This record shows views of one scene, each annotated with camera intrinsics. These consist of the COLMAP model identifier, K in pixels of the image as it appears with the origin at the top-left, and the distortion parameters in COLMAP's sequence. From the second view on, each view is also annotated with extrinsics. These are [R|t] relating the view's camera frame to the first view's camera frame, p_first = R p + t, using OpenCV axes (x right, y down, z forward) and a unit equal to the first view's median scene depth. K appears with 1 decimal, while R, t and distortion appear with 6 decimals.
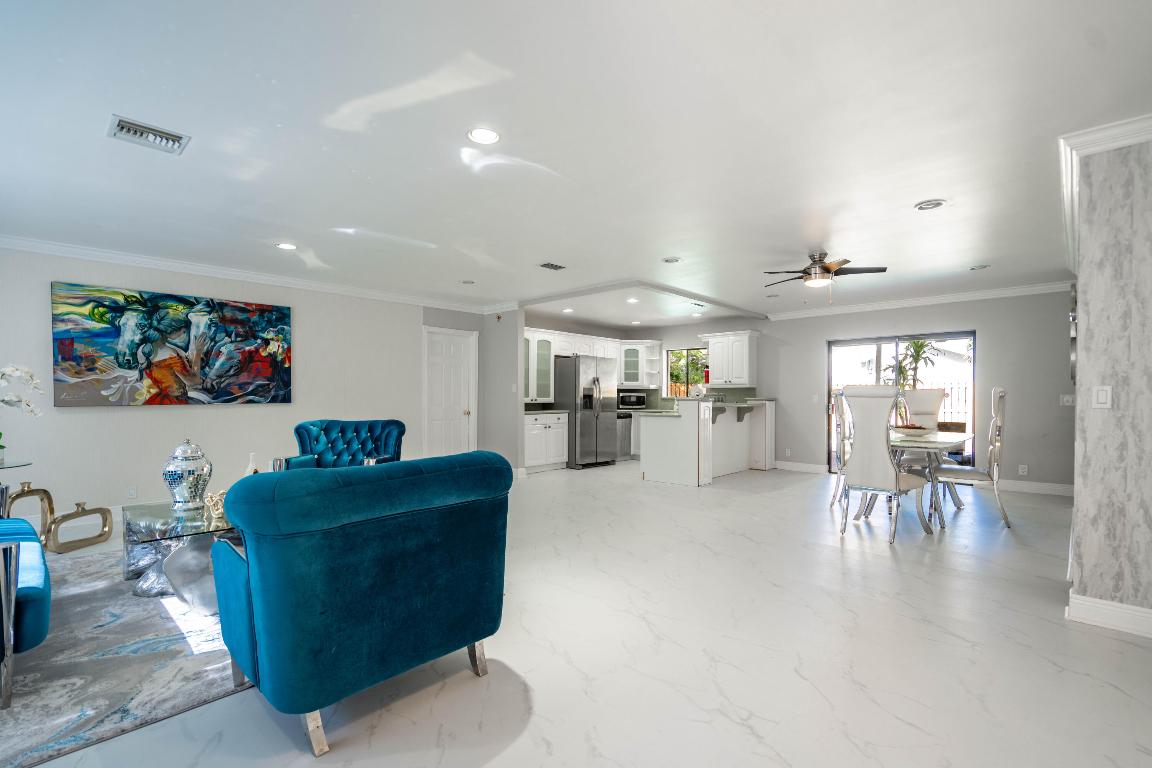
lens RADIAL K [[527.6, 0, 572.7], [0, 527.6, 399.9], [0, 0, 1]] dist [0.000841, 0.001565]
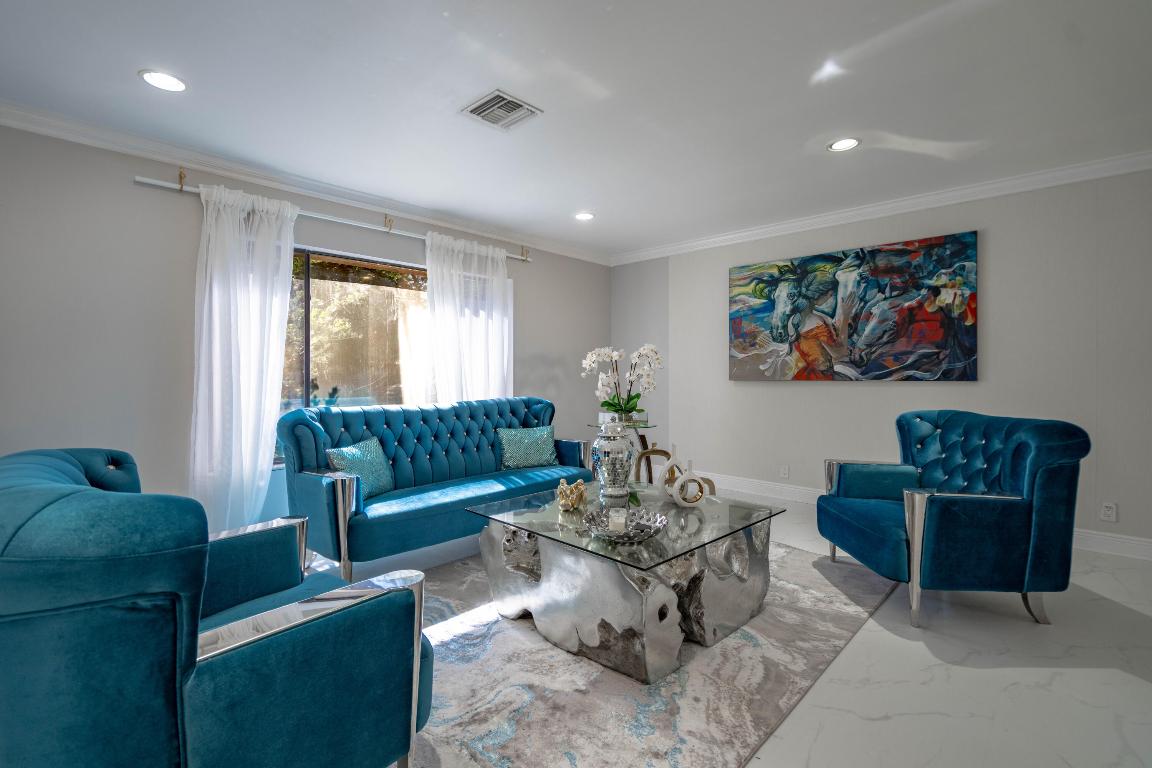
lens RADIAL K [[527.6, 0, 575.3], [0, 527.6, 374.6], [0, 0, 1]] dist [0.000841, 0.001565]
pose [[0.014340, 0.003441, -0.999891, 0.099538], [-0.008313, 0.999960, 0.003322, -0.000204], [0.999863, 0.008265, 0.014368, 0.534661]]
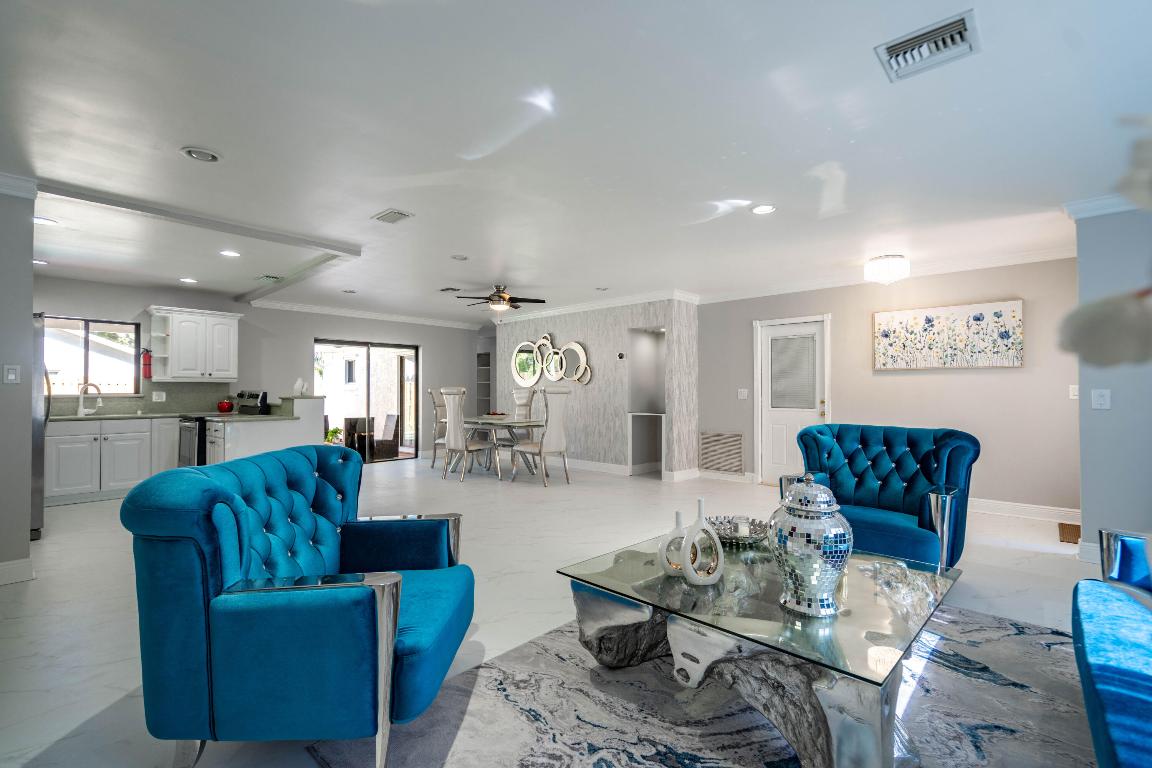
lens RADIAL K [[527.6, 0, 571.1], [0, 527.6, 382.0], [0, 0, 1]] dist [0.000841, 0.001565]
pose [[-0.028512, 0.021276, 0.999367, -0.732323], [0.006071, 0.999759, -0.021112, -0.006374], [-0.999575, 0.005466, -0.028635, 0.733611]]
